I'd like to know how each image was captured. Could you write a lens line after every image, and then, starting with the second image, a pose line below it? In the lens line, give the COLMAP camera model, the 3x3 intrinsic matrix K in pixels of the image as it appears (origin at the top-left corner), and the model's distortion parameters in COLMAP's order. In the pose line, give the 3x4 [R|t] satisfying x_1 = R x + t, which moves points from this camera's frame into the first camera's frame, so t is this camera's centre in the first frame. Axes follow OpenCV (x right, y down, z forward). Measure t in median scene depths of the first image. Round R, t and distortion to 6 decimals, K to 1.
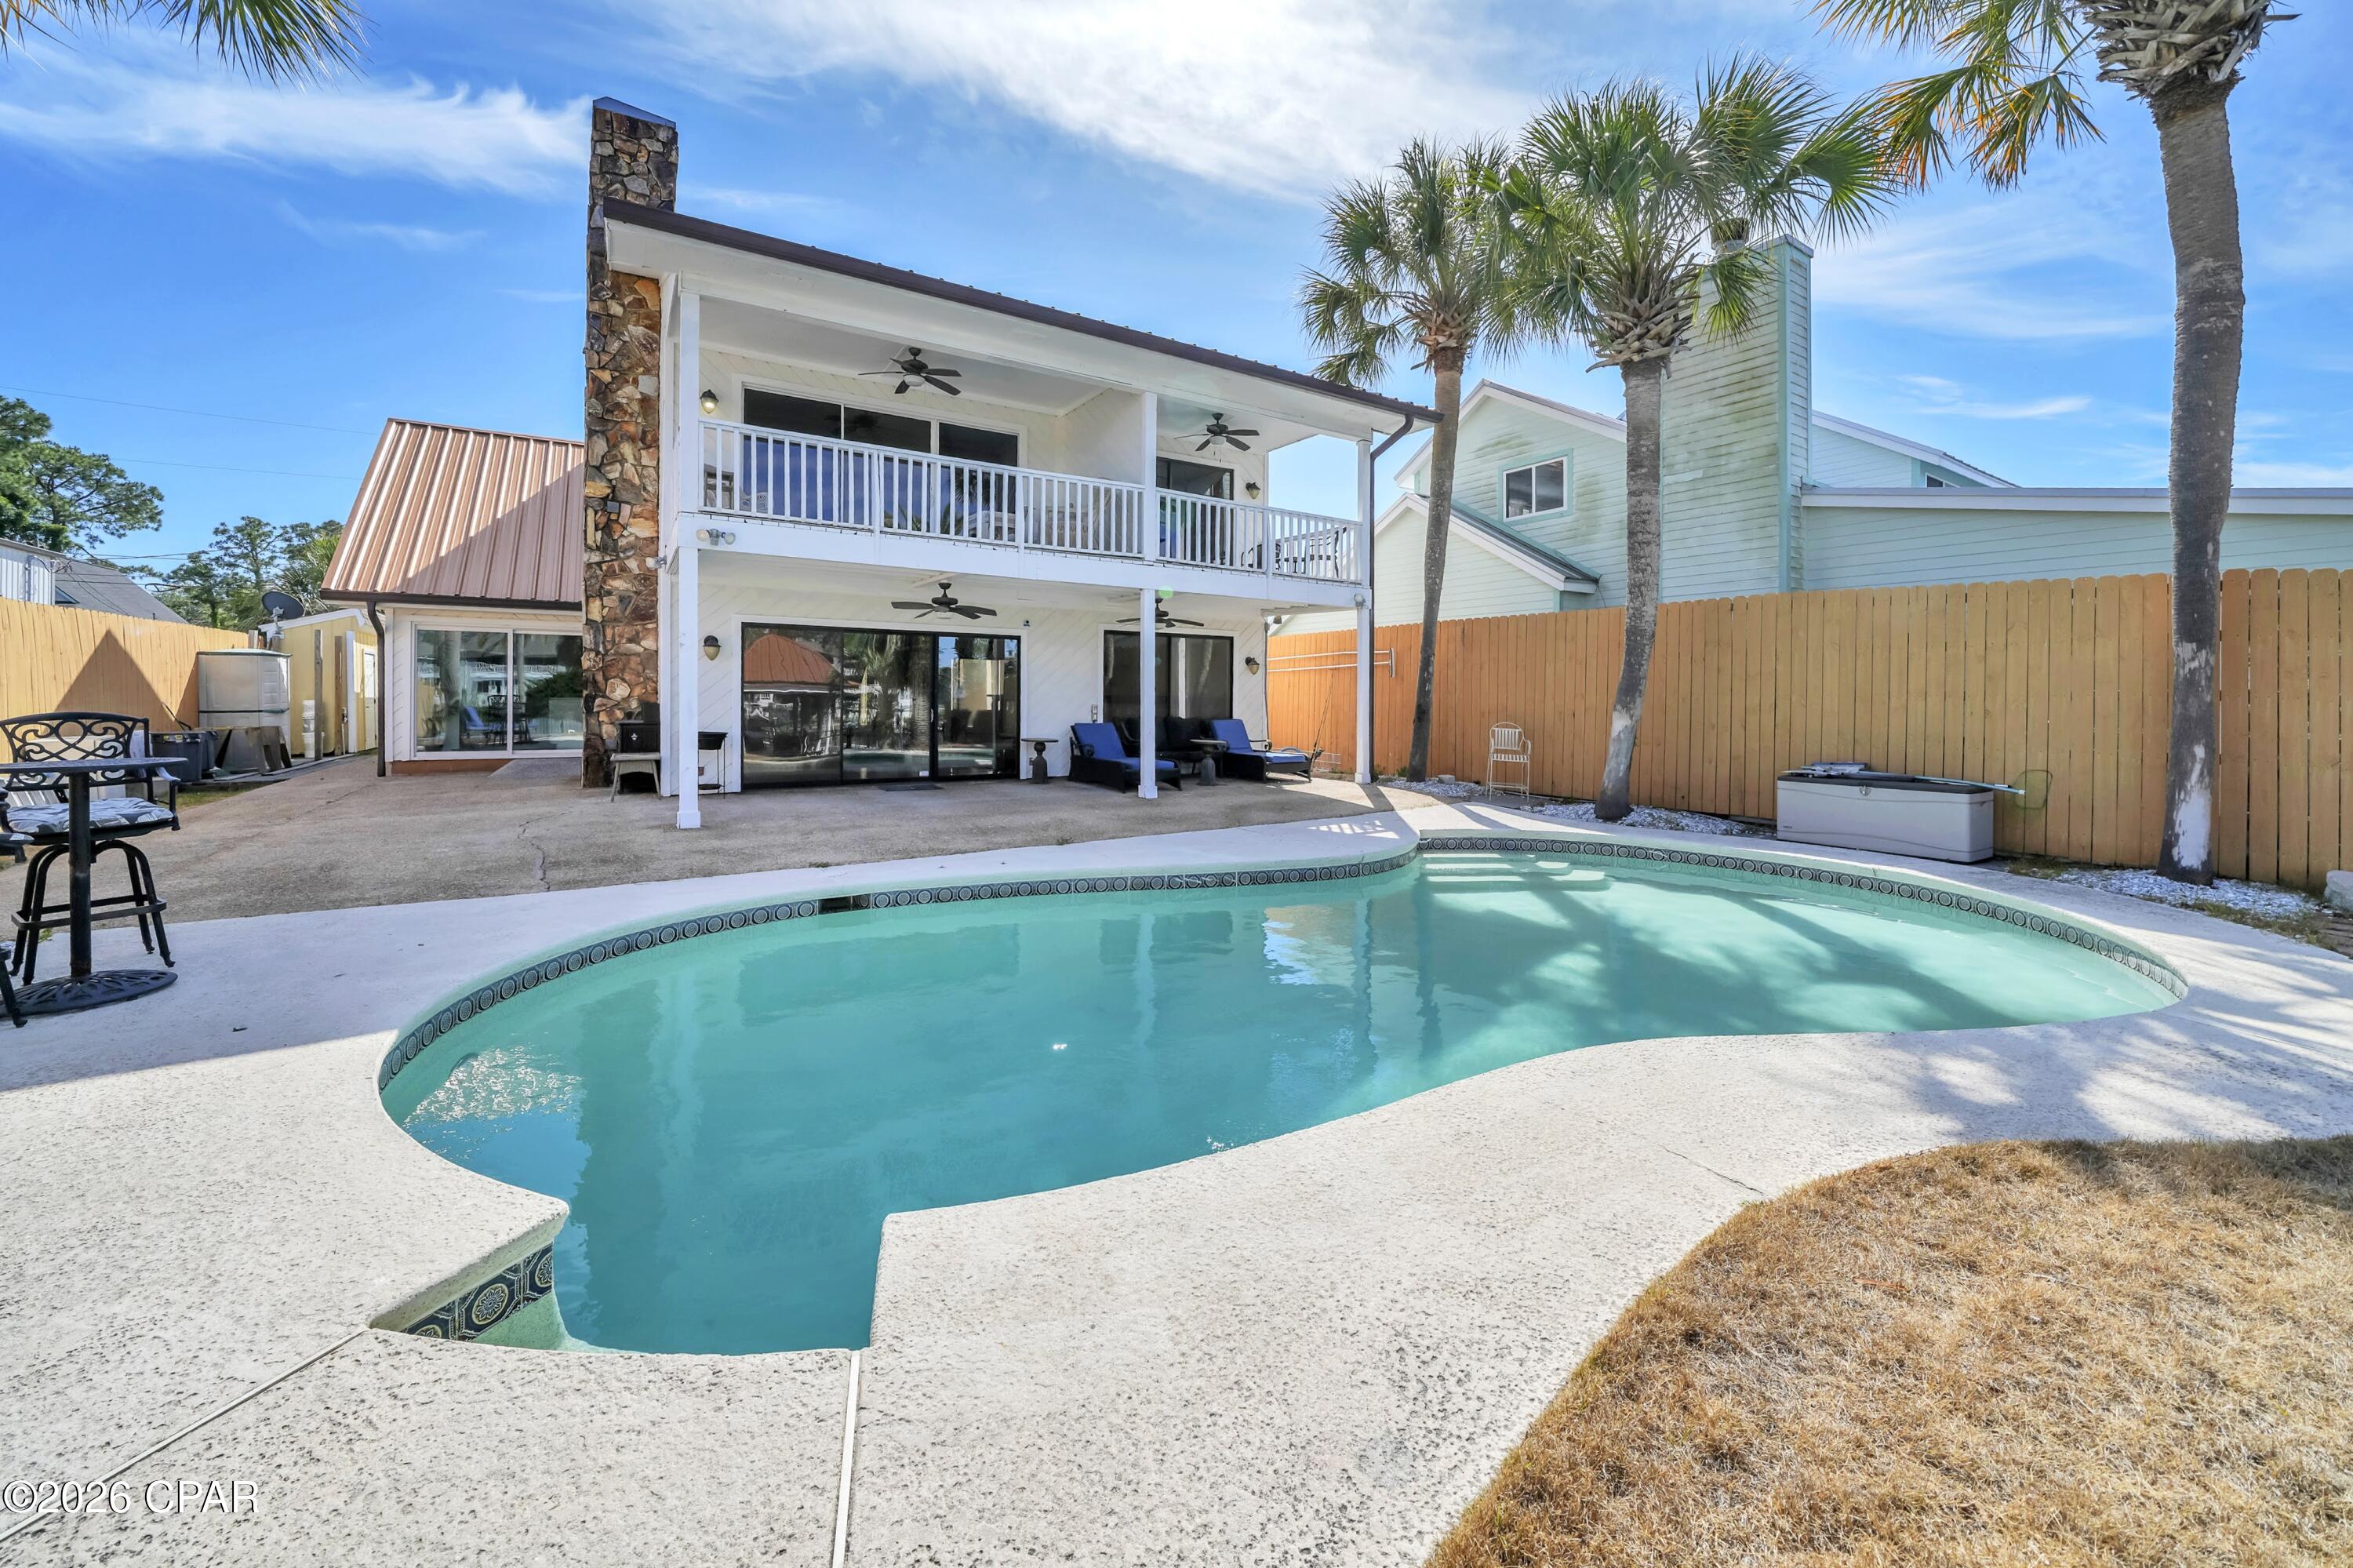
lens RADIAL K [[863.1, 0, 1130.7], [0, 863.1, 698.3], [0, 0, 1]] dist [-0.017556, 0.000756]
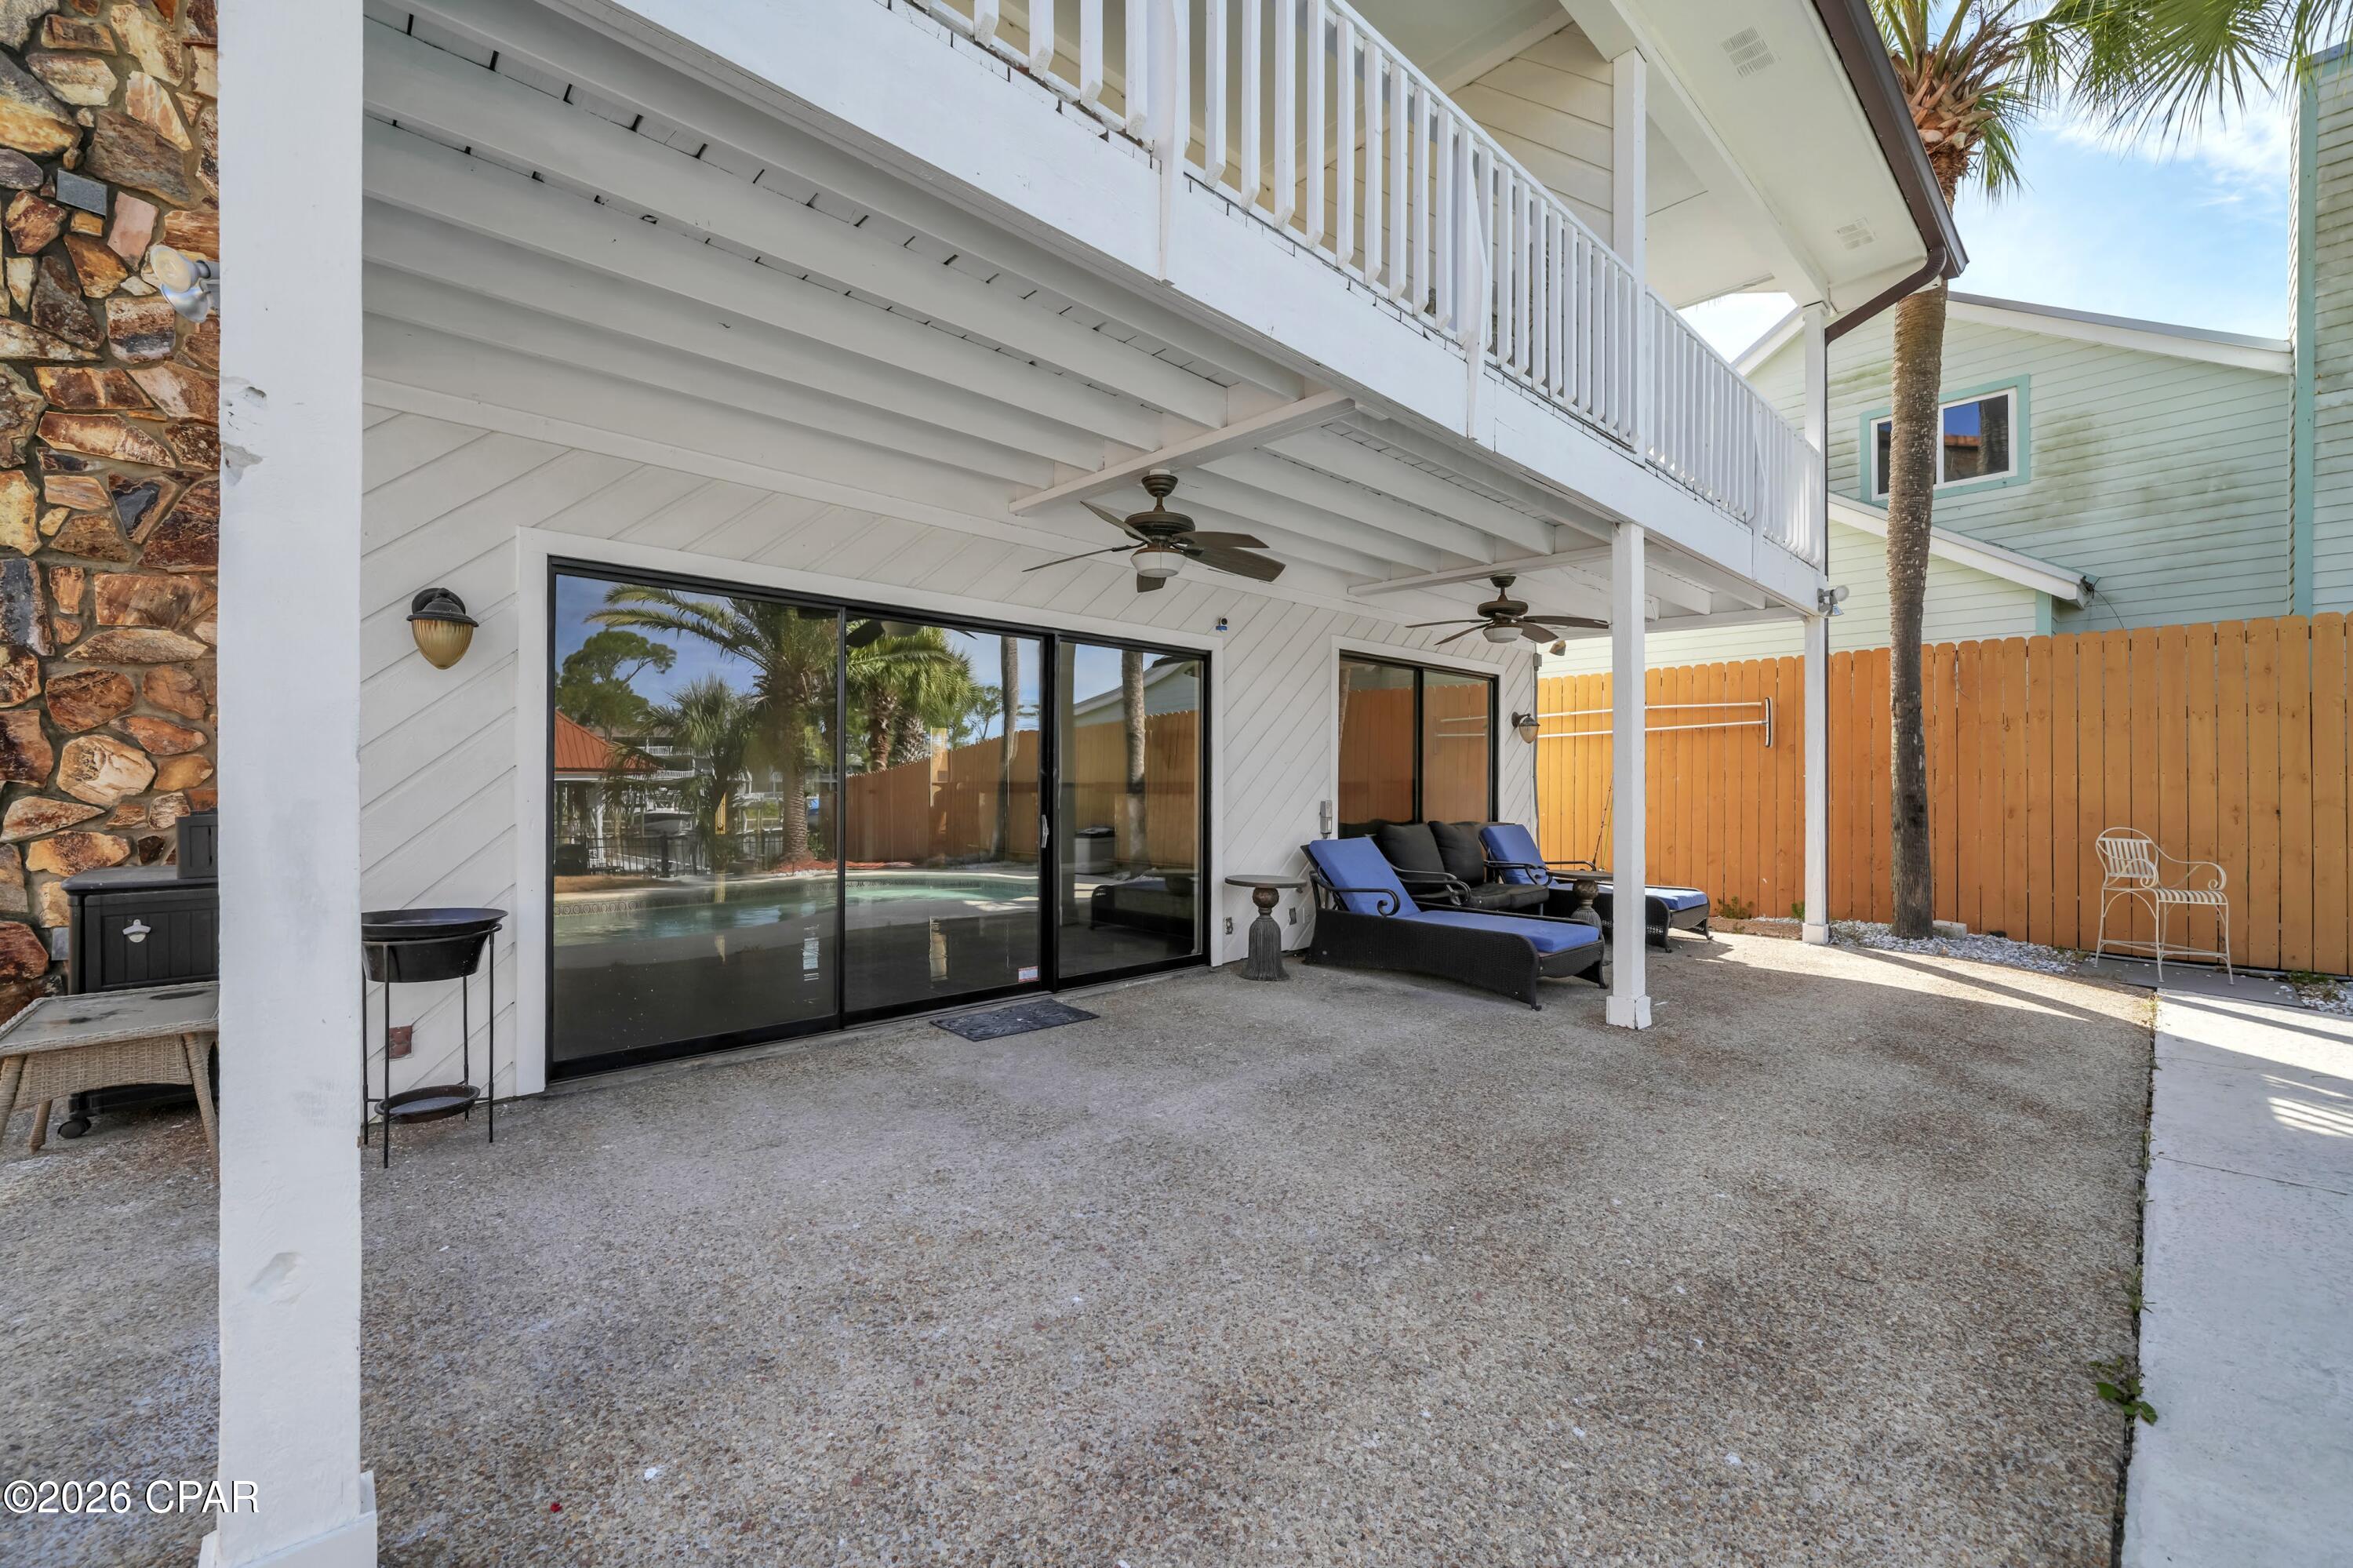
lens RADIAL K [[926.7, 0, 1142.0], [0, 926.7, 781.8], [0, 0, 1]] dist [-0.011368, 0.004116]
pose [[0.979083, -0.005361, 0.203390, -0.292119], [0.006715, 0.999960, -0.005970, -0.001218], [-0.203349, 0.007211, 0.979080, 0.591478]]
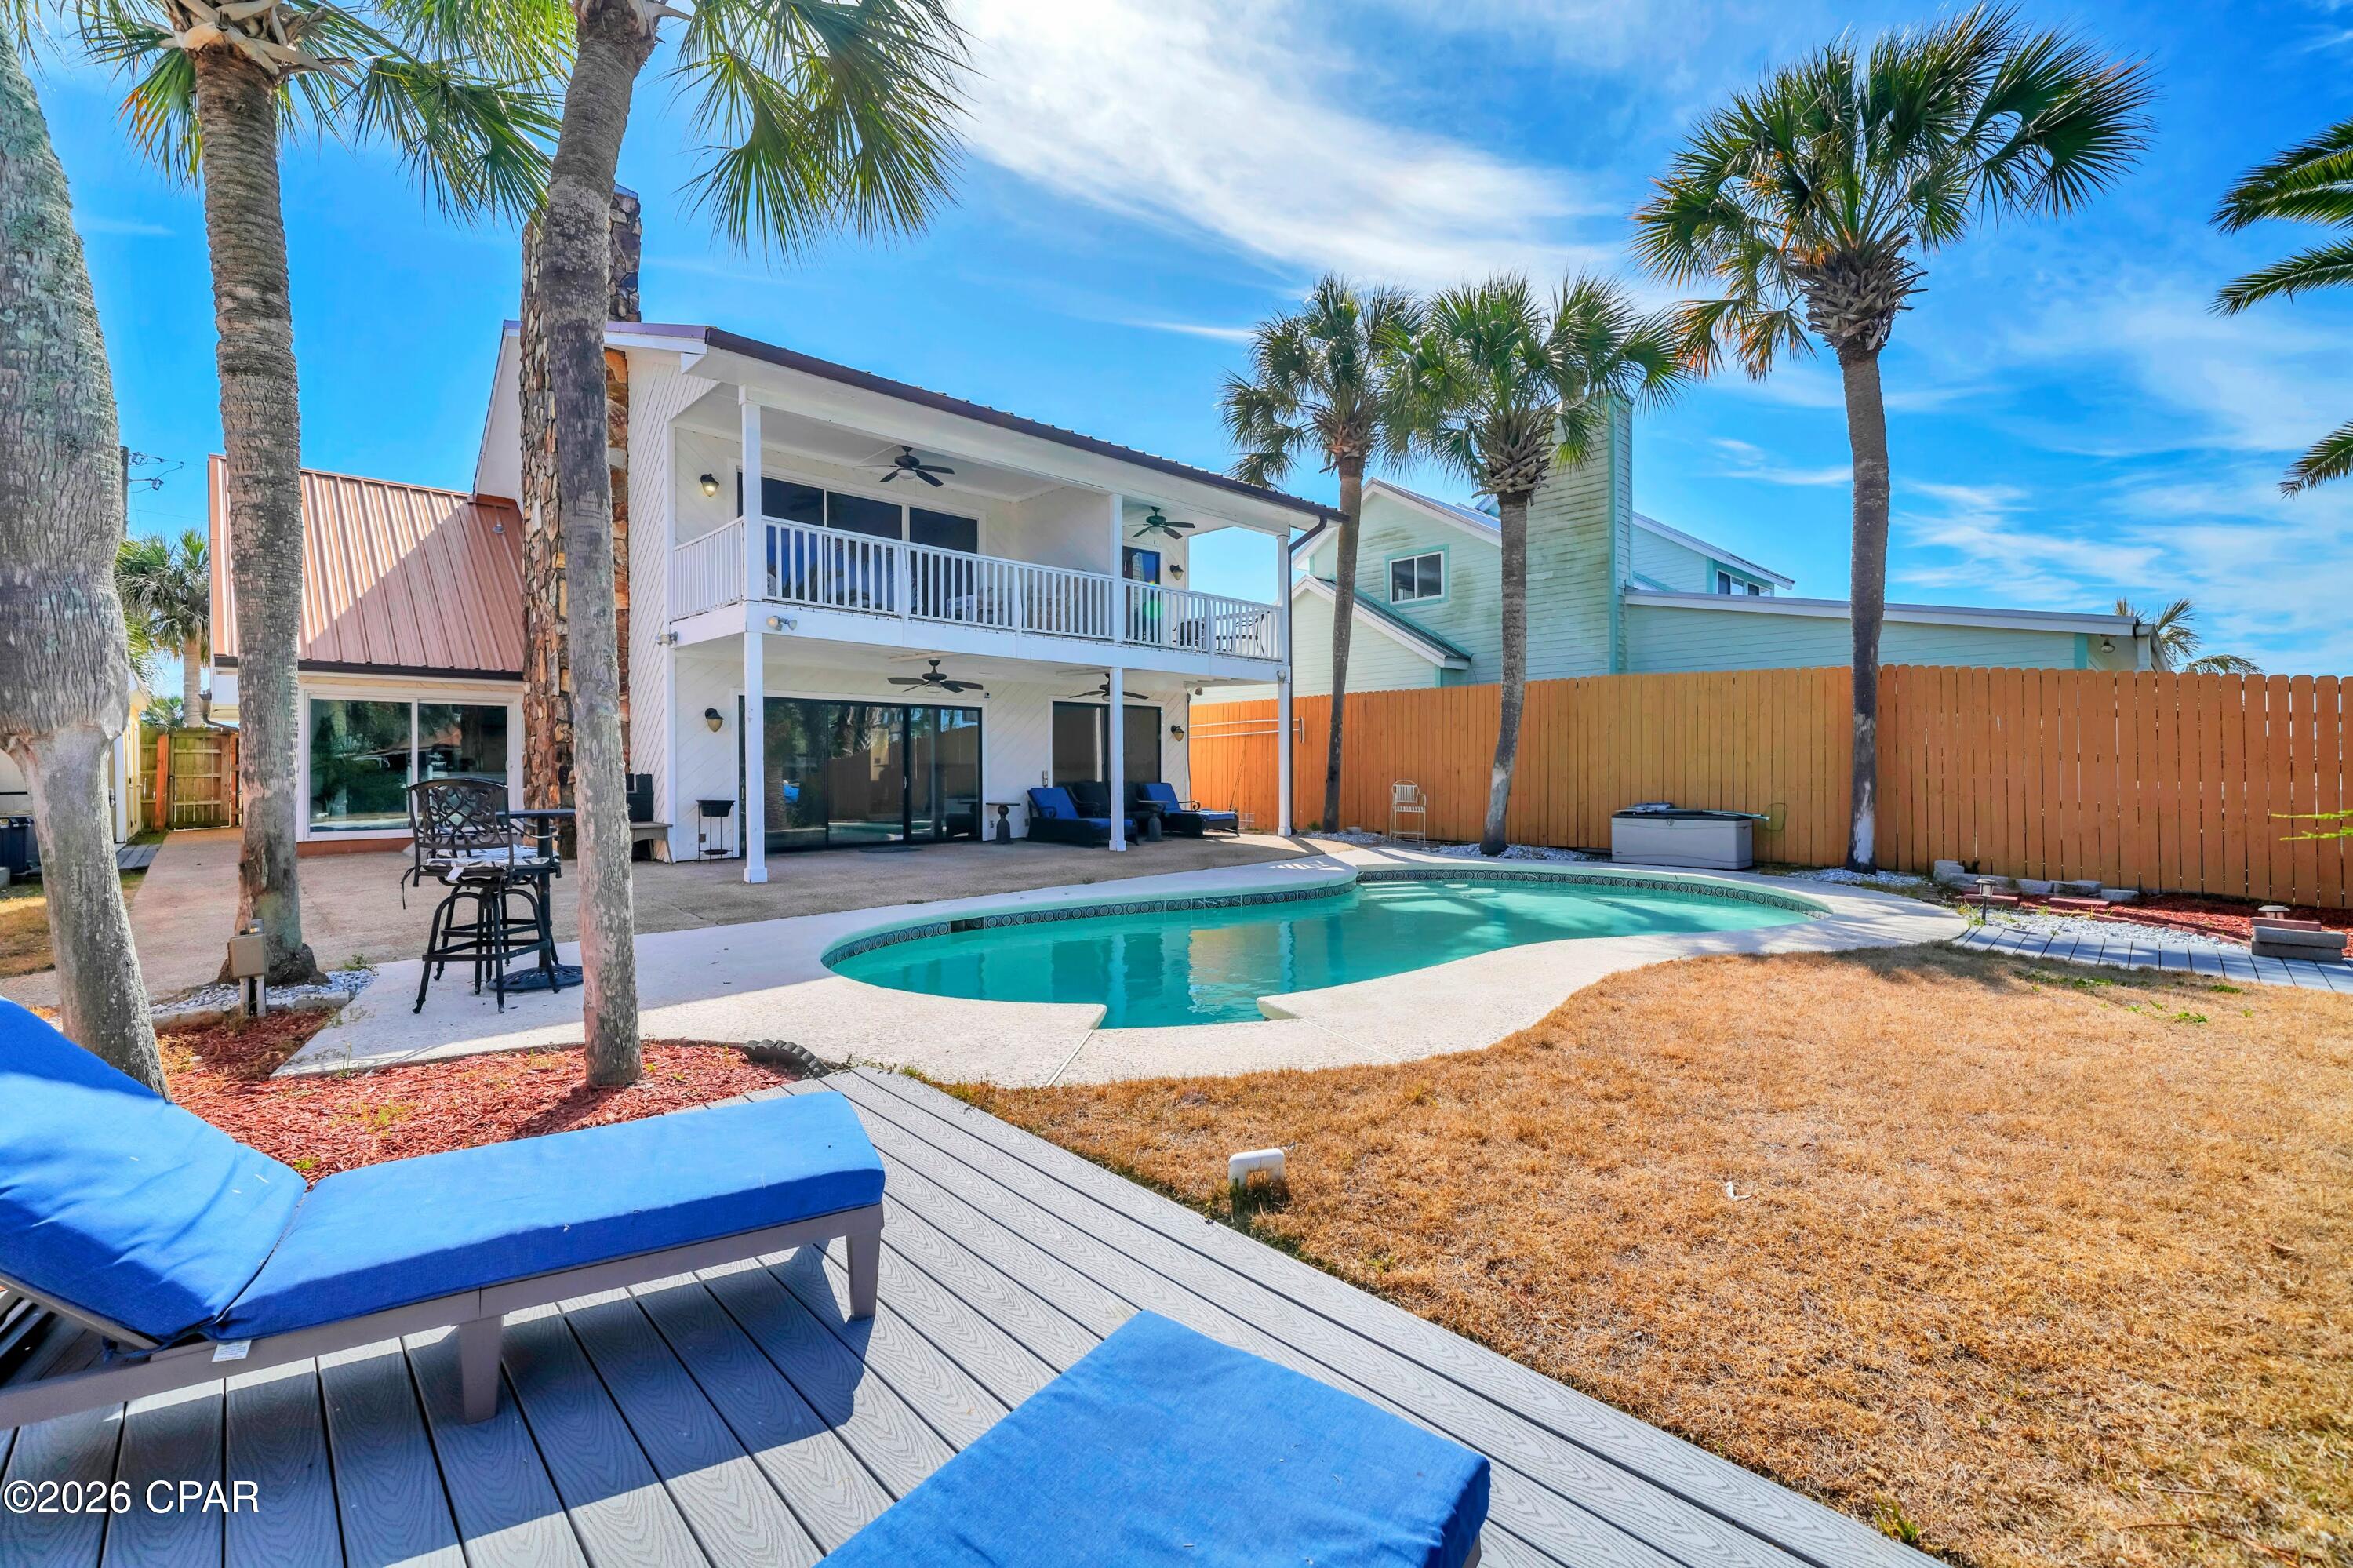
lens RADIAL K [[999.9, 0, 1139.0], [0, 999.9, 765.6], [0, 0, 1]] dist [0.016101, -0.000123]
pose [[0.977928, -0.013098, 0.208530, -0.218976], [0.014171, 0.999893, -0.003655, 0.008462], [-0.208460, 0.006529, 0.978009, -0.285166]]
